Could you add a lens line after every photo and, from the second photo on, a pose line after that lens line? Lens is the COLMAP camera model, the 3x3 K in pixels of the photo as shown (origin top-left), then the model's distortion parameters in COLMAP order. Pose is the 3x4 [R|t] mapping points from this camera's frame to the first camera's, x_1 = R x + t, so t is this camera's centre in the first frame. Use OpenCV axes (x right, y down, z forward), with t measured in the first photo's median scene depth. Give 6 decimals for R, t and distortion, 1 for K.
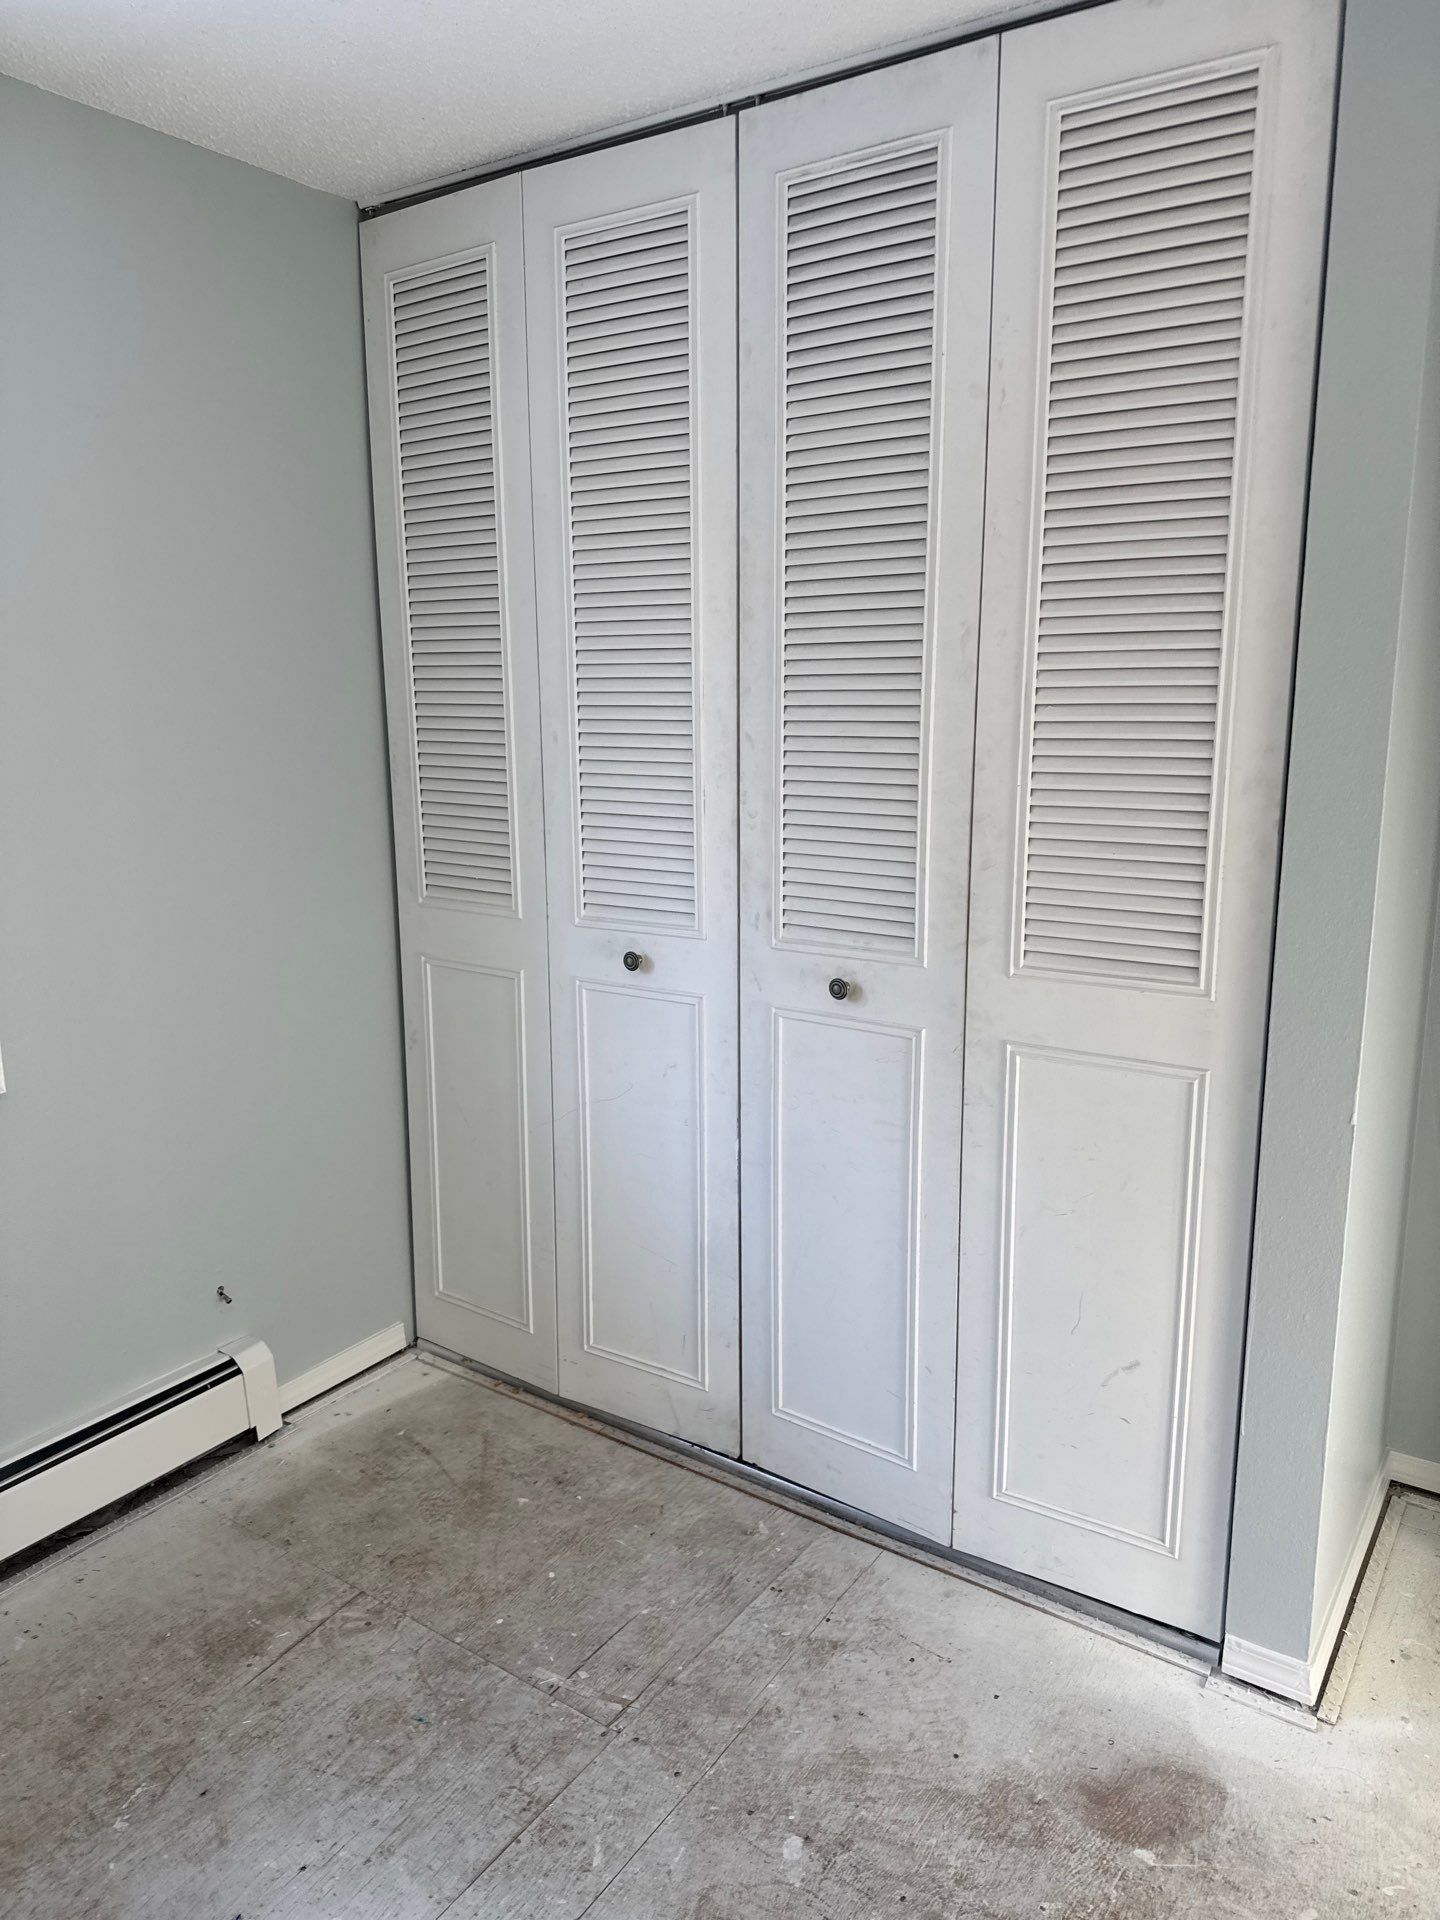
lens RADIAL K [[1347.8, 0, 721.4], [0, 1347.8, 959.4], [0, 0, 1]] dist [0.017347, -0.005447]
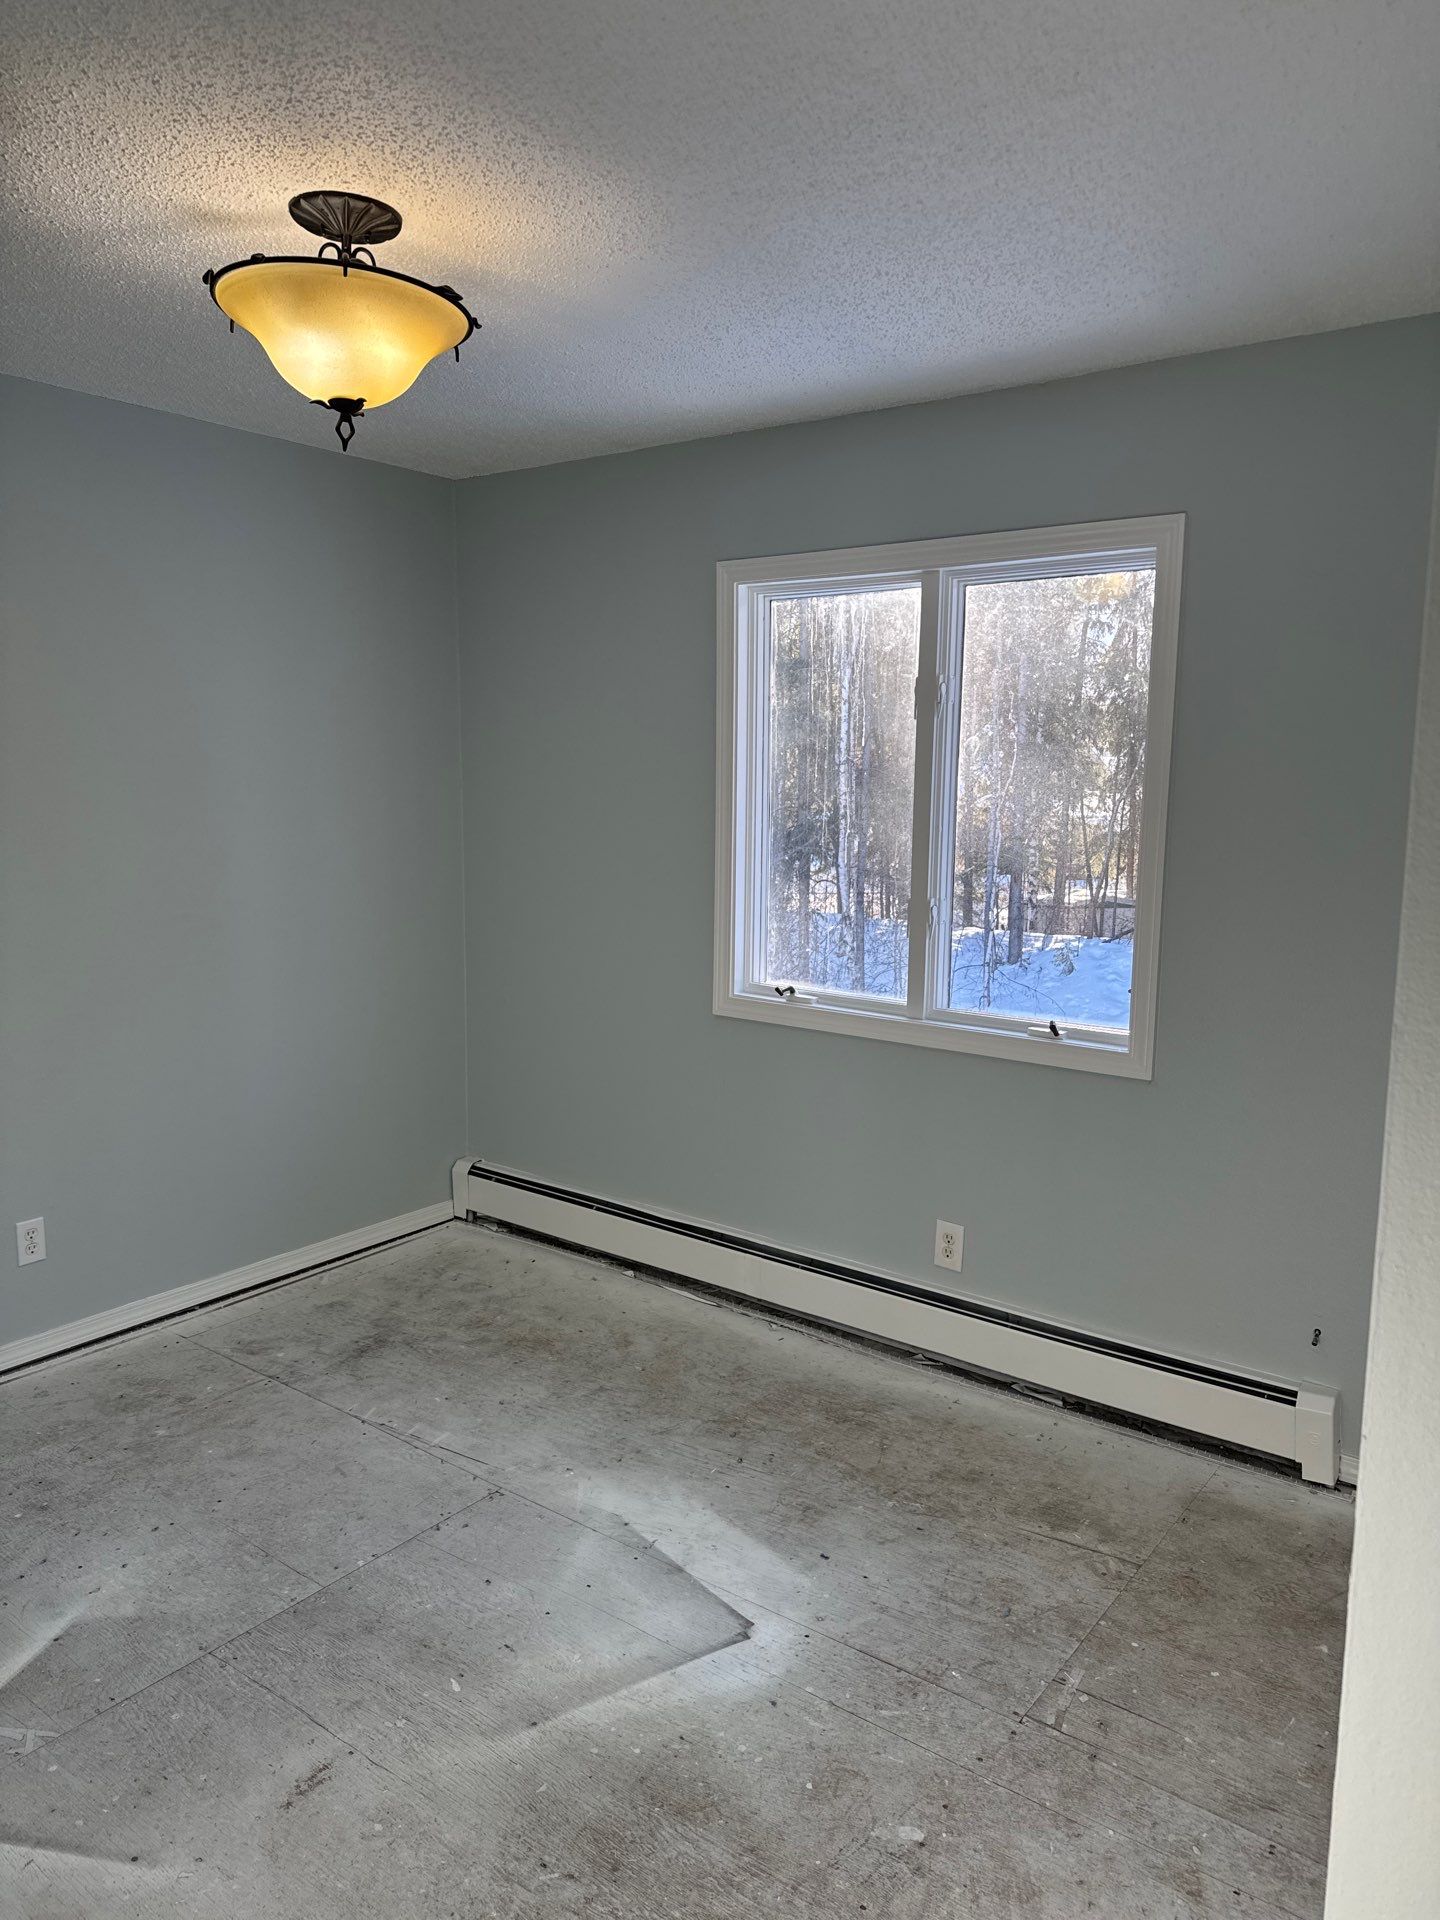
lens RADIAL K [[1347.8, 0, 758.4], [0, 1347.8, 963.6], [0, 0, 1]] dist [0.017347, -0.005447]
pose [[-0.016168, 0.144203, -0.989416, 0.960358], [-0.211878, 0.966579, 0.144337, -0.156839], [0.977162, 0.211969, 0.014925, 0.643690]]
